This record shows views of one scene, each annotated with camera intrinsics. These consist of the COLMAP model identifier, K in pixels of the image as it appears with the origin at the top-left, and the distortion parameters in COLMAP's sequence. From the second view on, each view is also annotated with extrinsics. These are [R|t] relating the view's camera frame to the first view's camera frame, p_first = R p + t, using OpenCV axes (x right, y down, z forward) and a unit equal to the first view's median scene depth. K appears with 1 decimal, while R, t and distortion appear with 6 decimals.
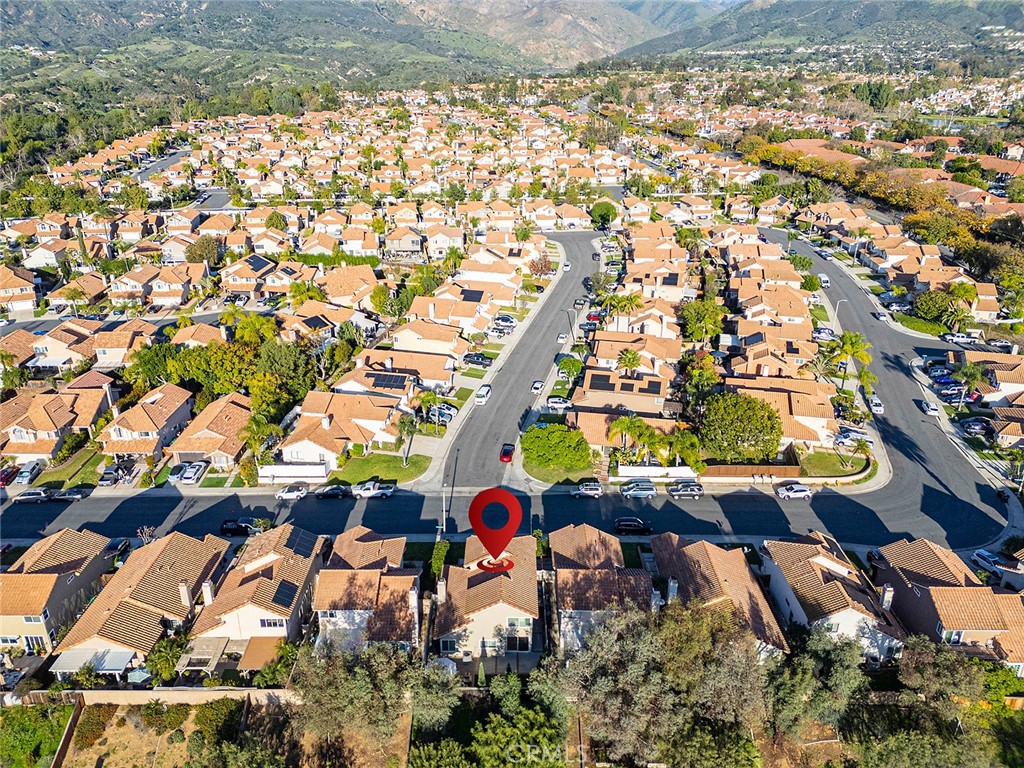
lens RADIAL K [[700.5, 0, 506.9], [0, 700.5, 386.9], [0, 0, 1]] dist [0.088212, -0.094610]
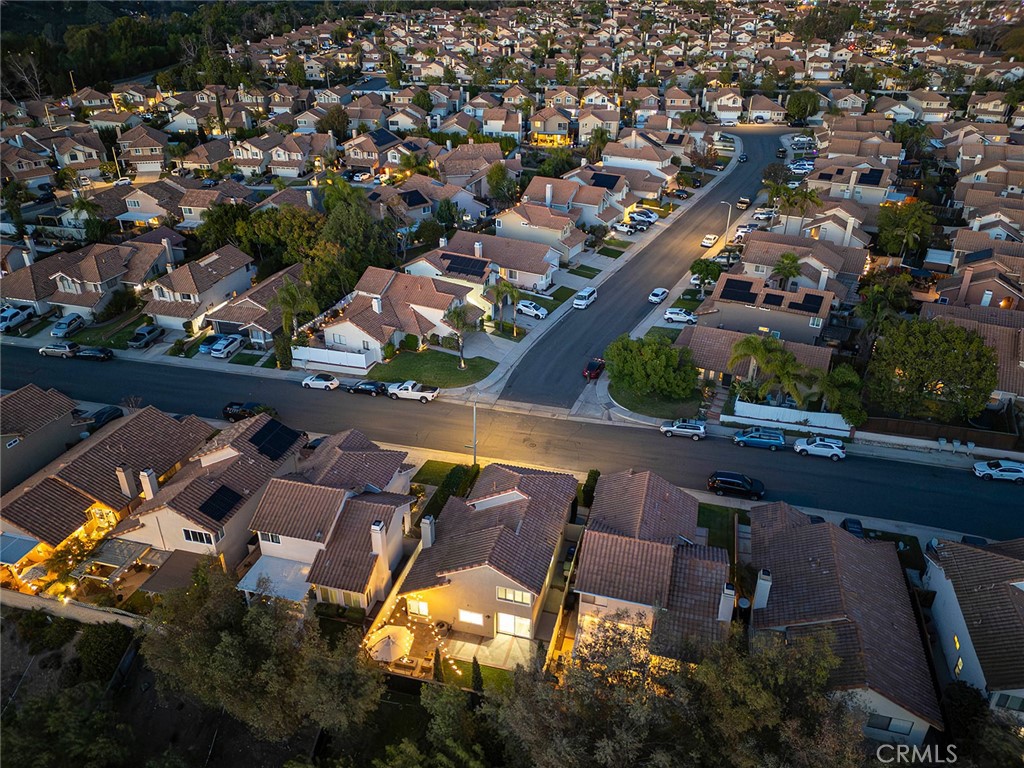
lens RADIAL K [[720.3, 0, 514.8], [0, 720.3, 380.1], [0, 0, 1]] dist [0.059553, -0.050464]
pose [[0.969568, 0.120764, -0.212963, 0.072611], [-0.099865, 0.989302, 0.106342, 0.026973], [0.223527, -0.081839, 0.971256, 0.174724]]
